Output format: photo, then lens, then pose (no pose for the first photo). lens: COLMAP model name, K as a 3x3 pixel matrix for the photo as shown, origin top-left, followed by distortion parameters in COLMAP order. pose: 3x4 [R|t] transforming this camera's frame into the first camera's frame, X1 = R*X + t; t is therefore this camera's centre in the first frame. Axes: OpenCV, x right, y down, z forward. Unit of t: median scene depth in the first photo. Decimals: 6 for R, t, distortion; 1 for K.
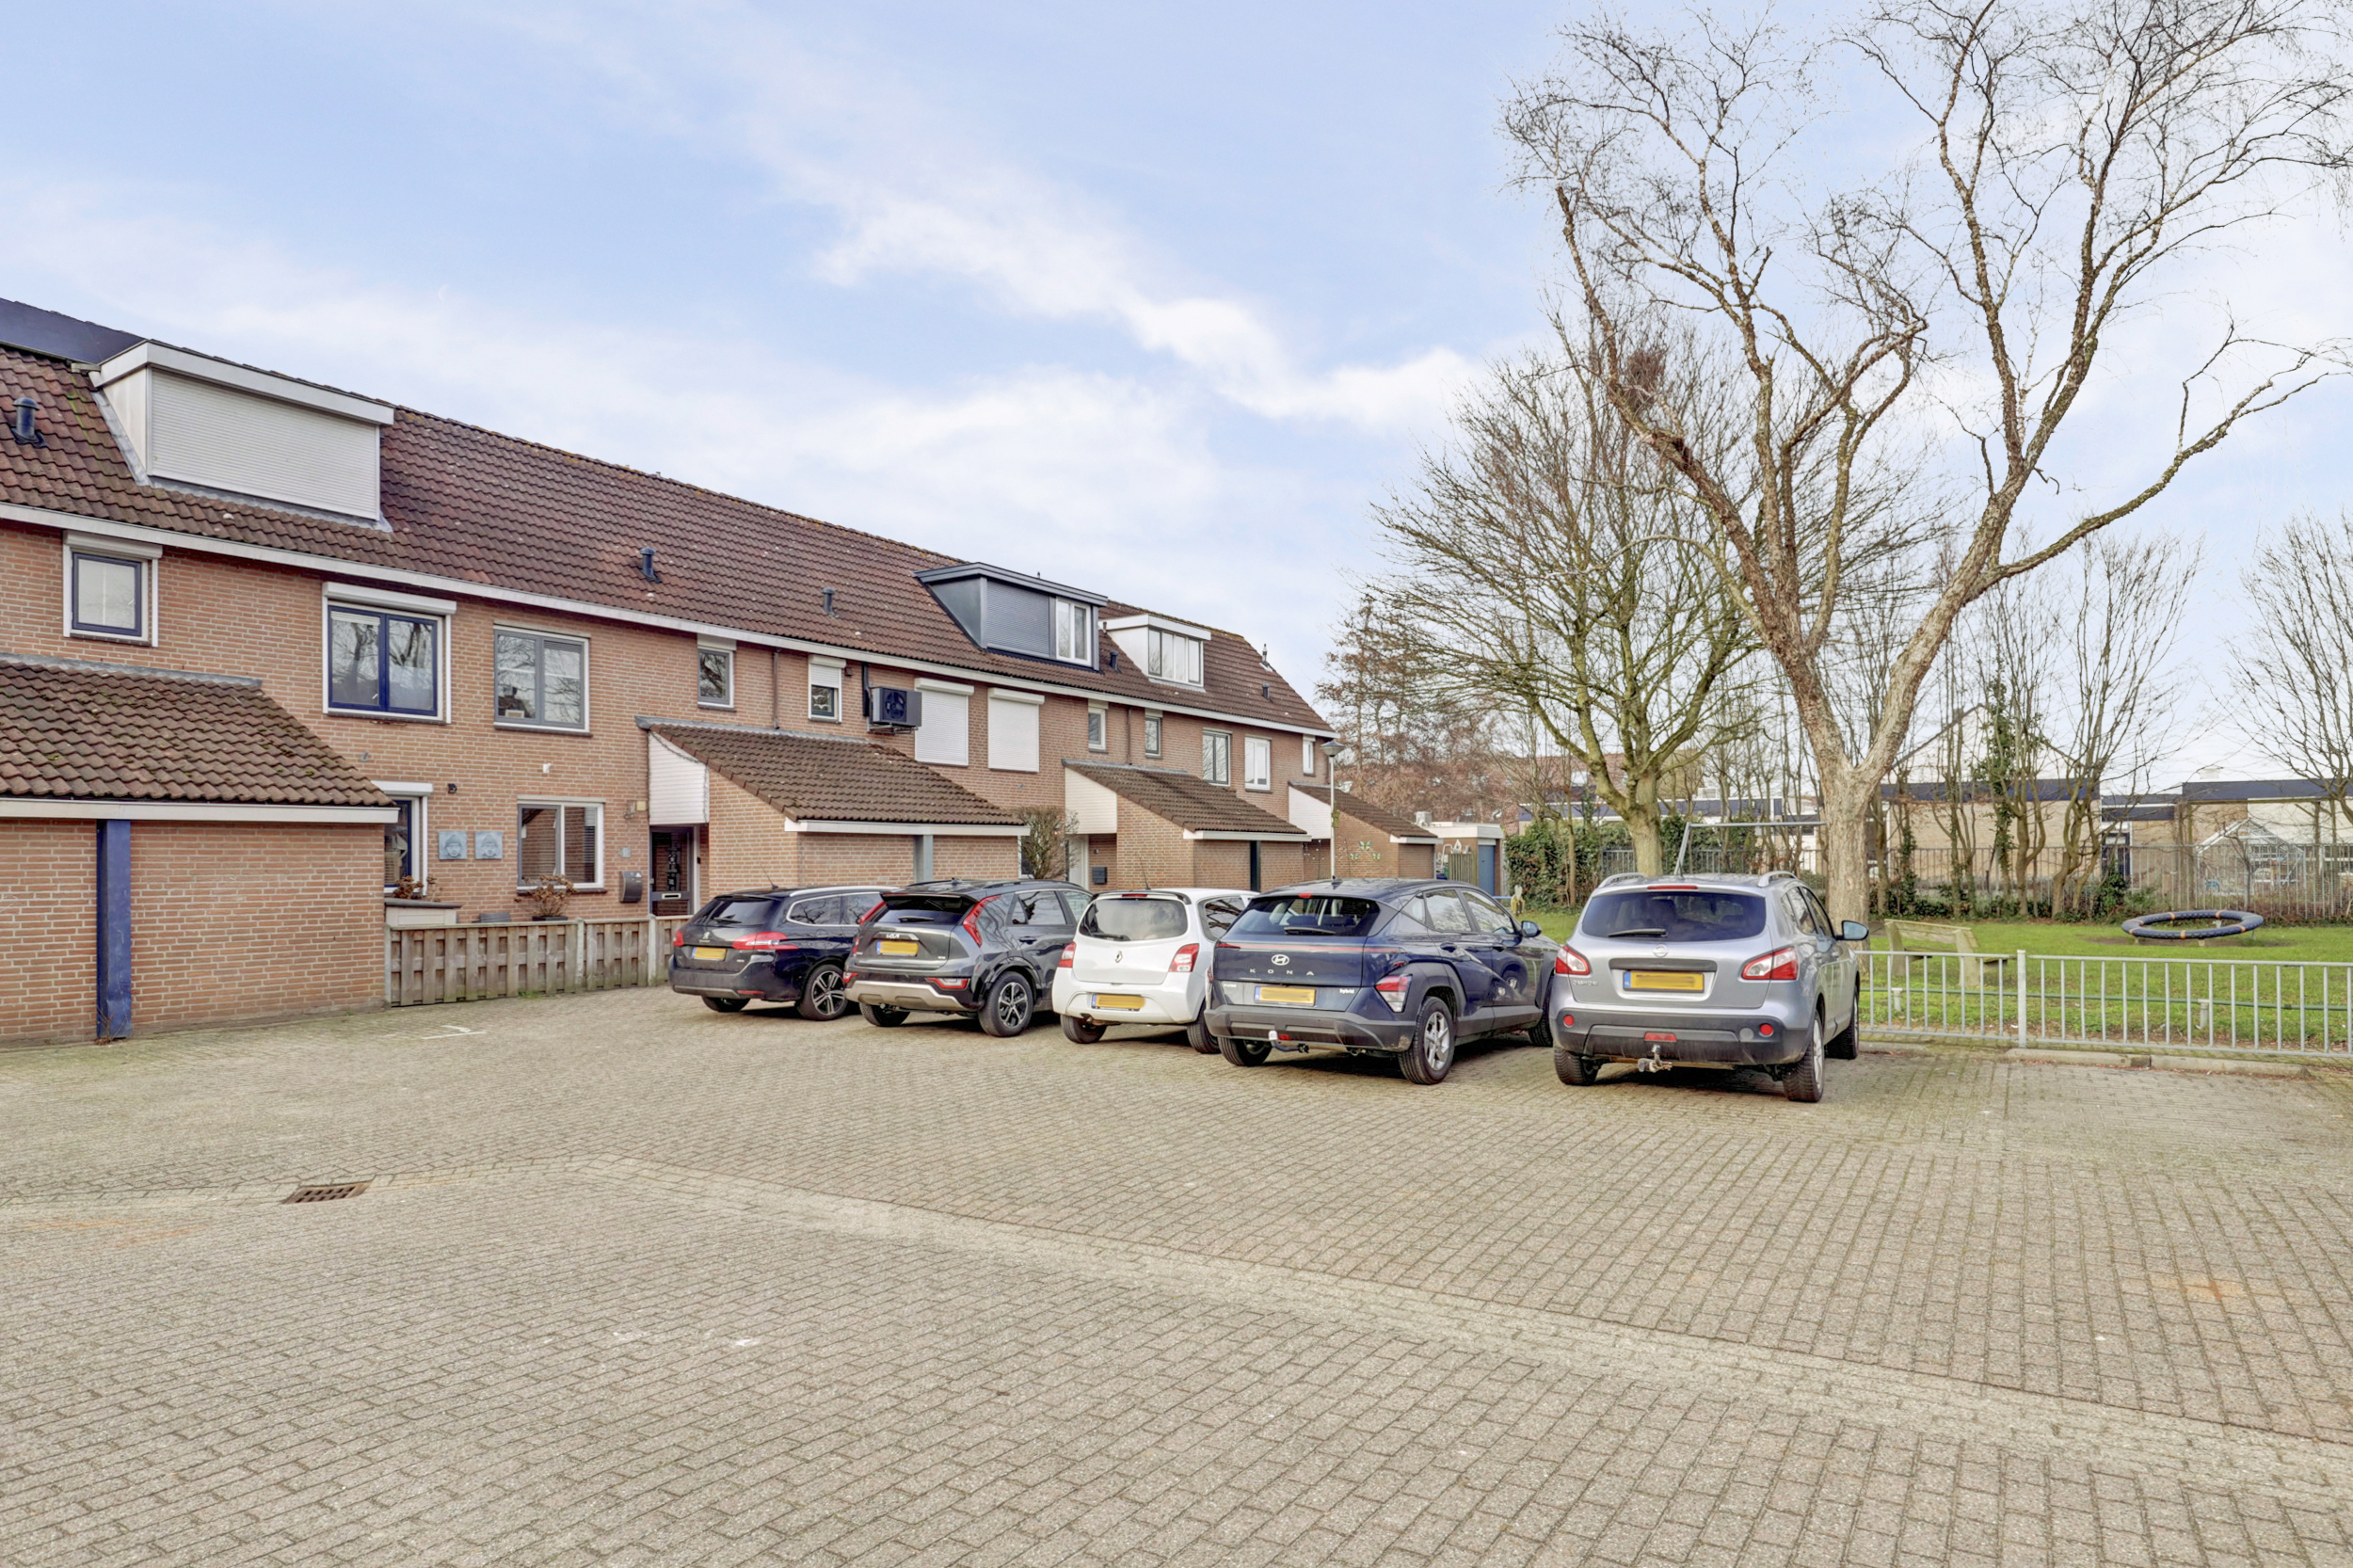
lens RADIAL K [[1329.6, 0, 1184.1], [0, 1329.6, 841.5], [0, 0, 1]] dist [0.000186, -0.002627]
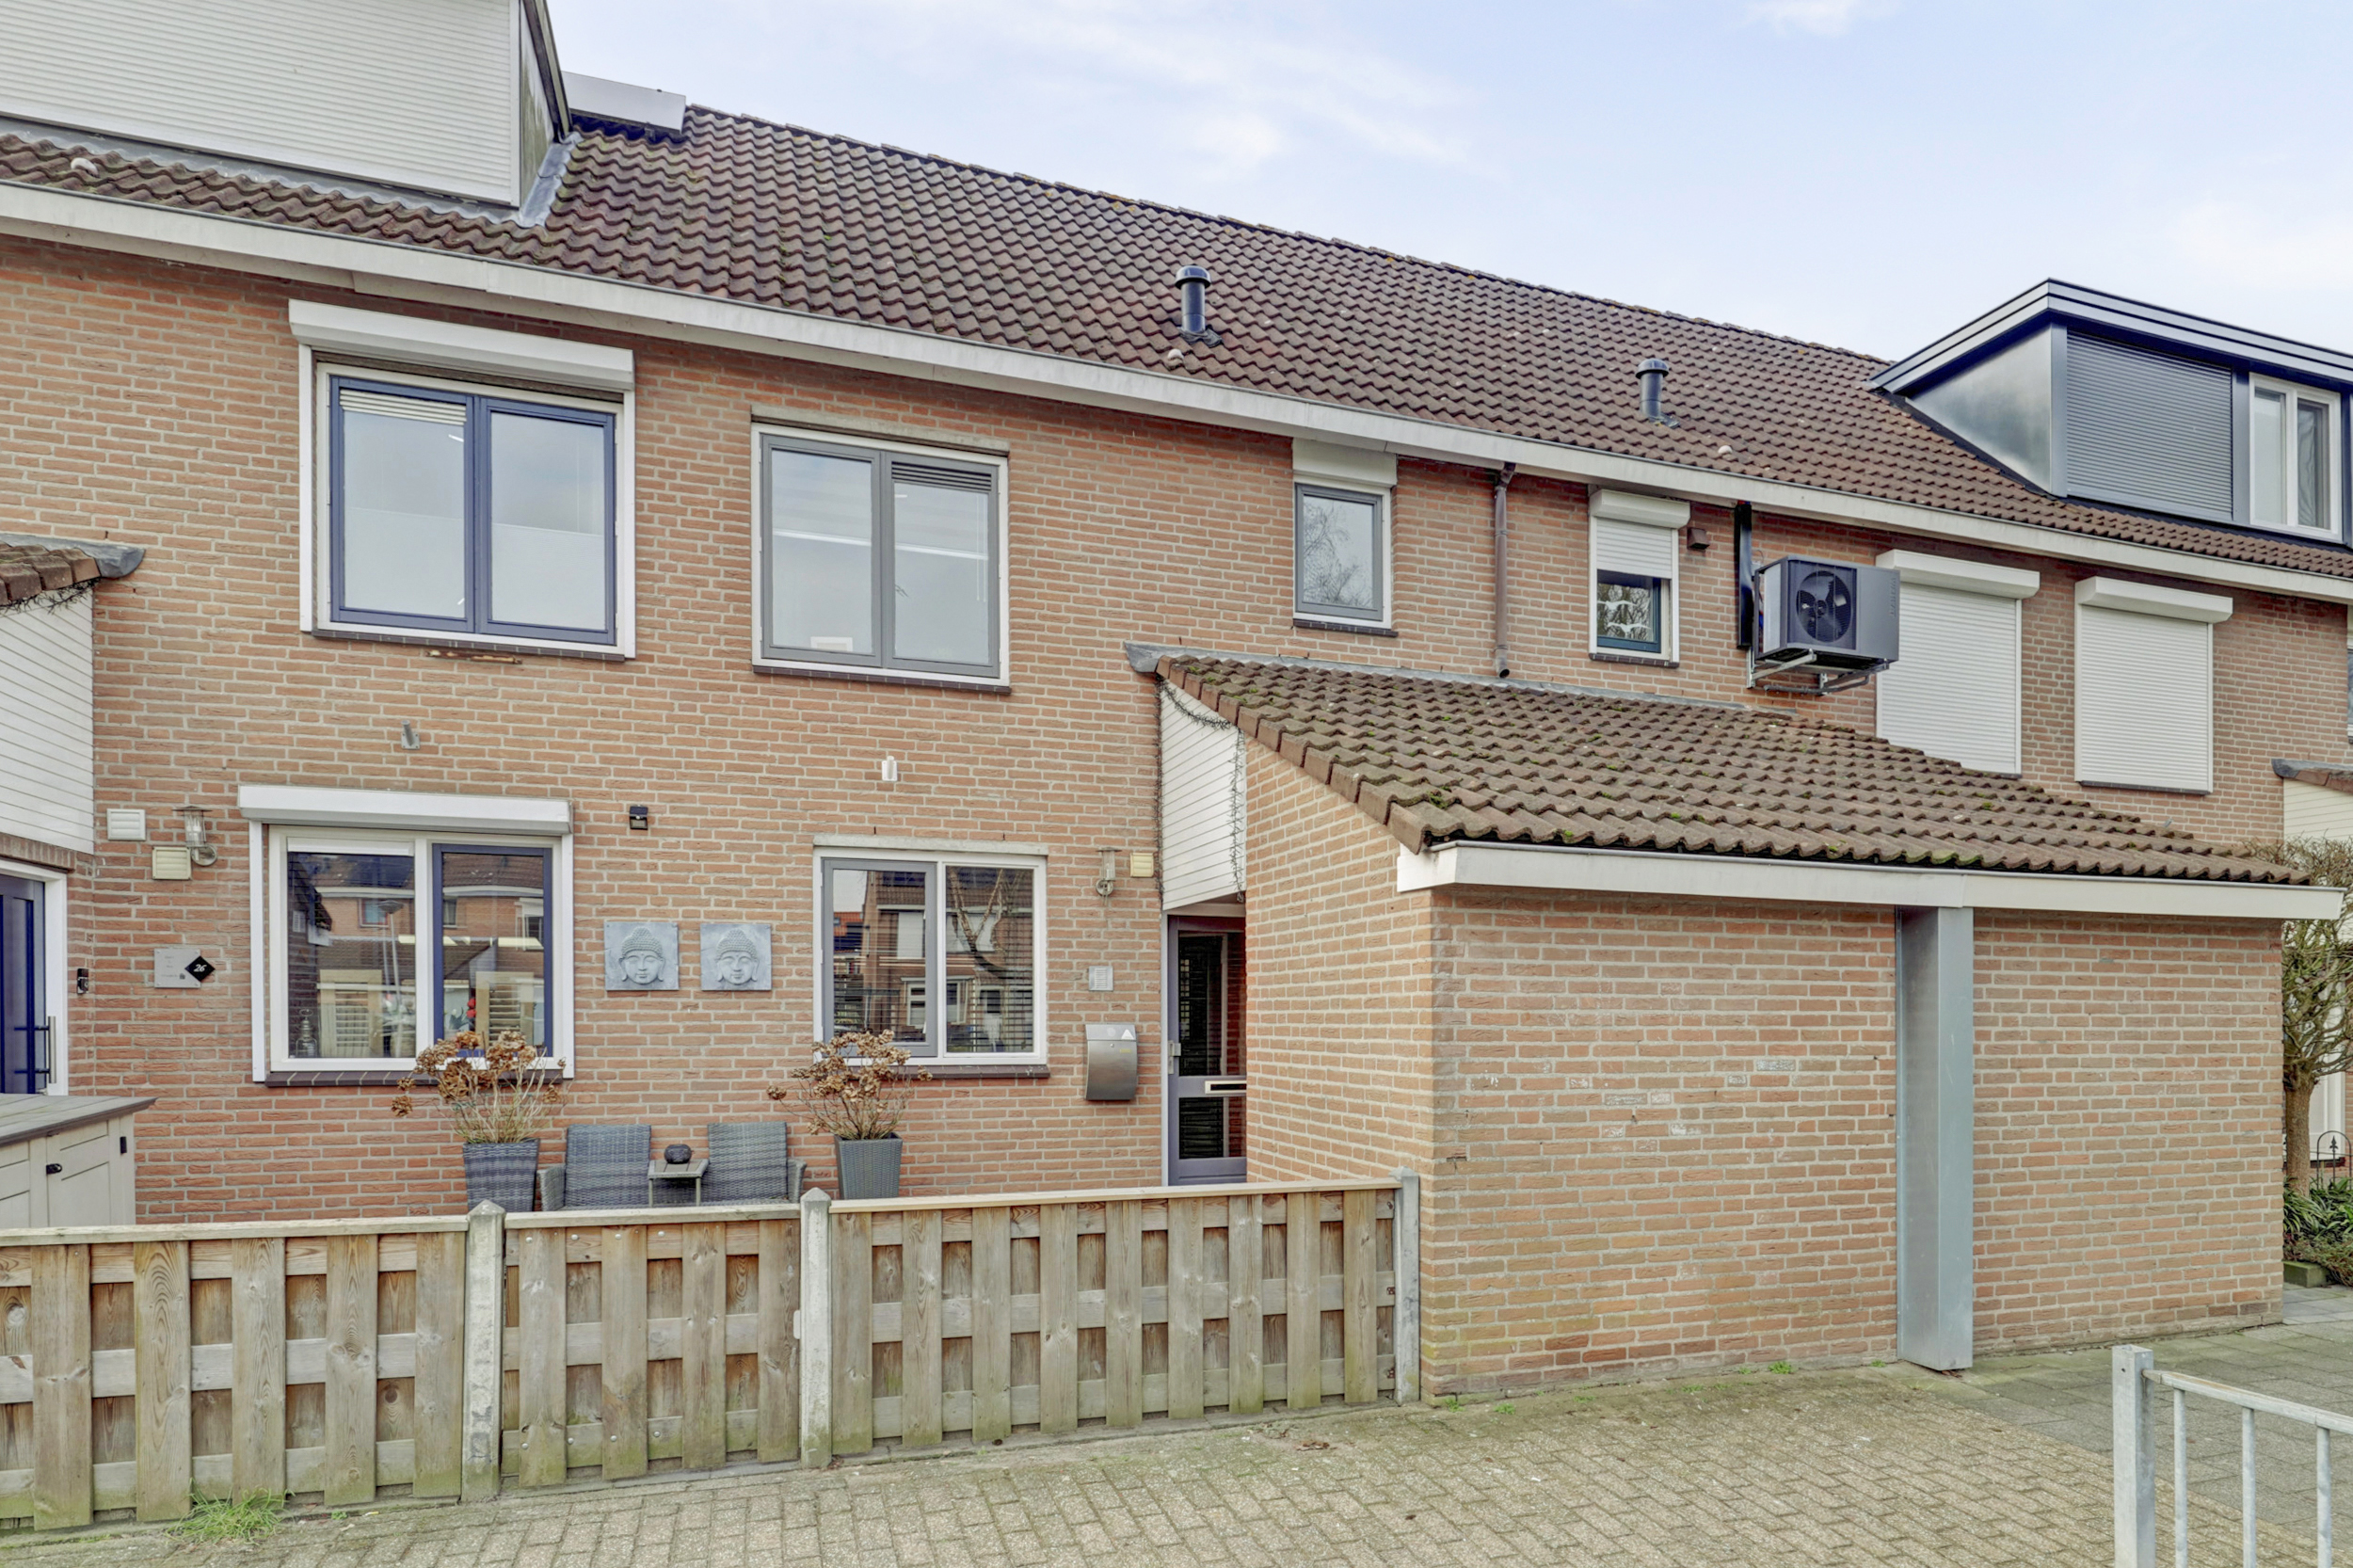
lens RADIAL K [[1291.7, 0, 1173.5], [0, 1291.7, 1008.5], [0, 0, 1]] dist [-0.001631, -0.000510]
pose [[0.778318, 0.006317, -0.627838, -0.156403], [0.000231, 0.999946, 0.010348, 0.013421], [0.627870, -0.008199, 0.778275, 0.717196]]
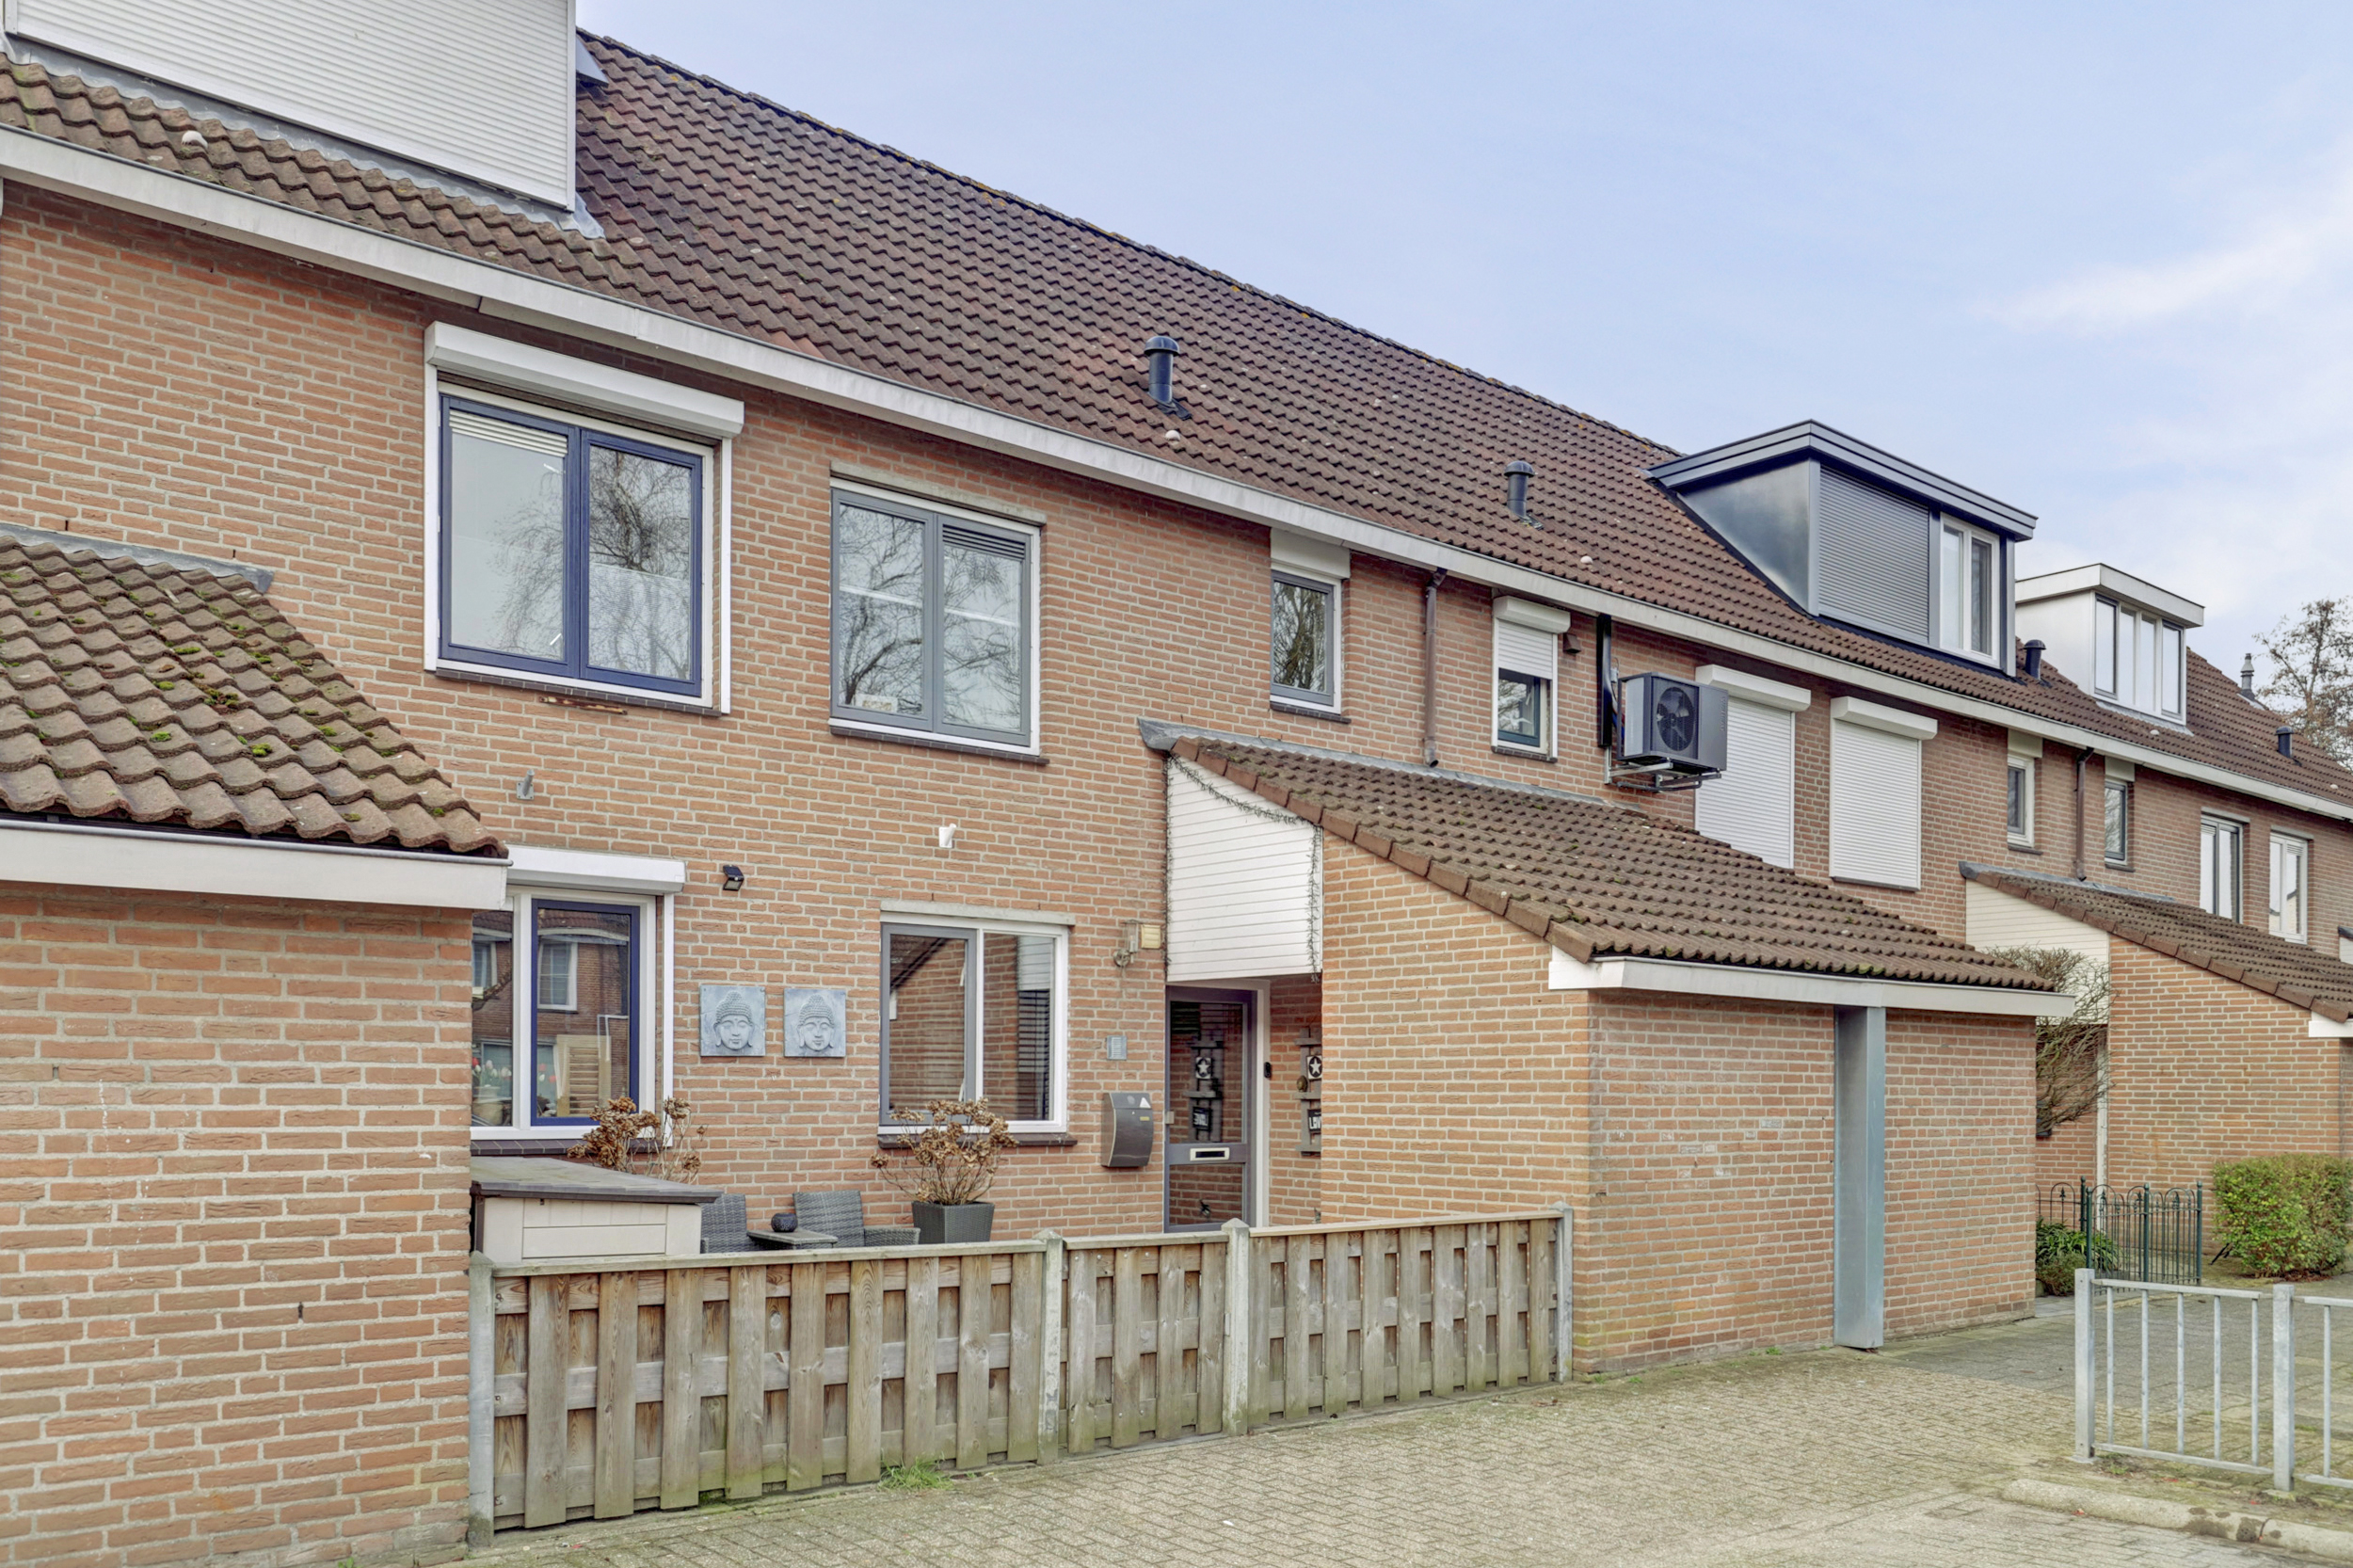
lens RADIAL K [[1843.0, 0, 1178.9], [0, 1843.0, 1075.1], [0, 0, 1]] dist [0.006490, -0.000428]
pose [[0.954362, 0.011669, -0.298424, -0.233401], [-0.009384, 0.999915, 0.009091, 0.011510], [0.298505, -0.005876, 0.954390, 0.464246]]
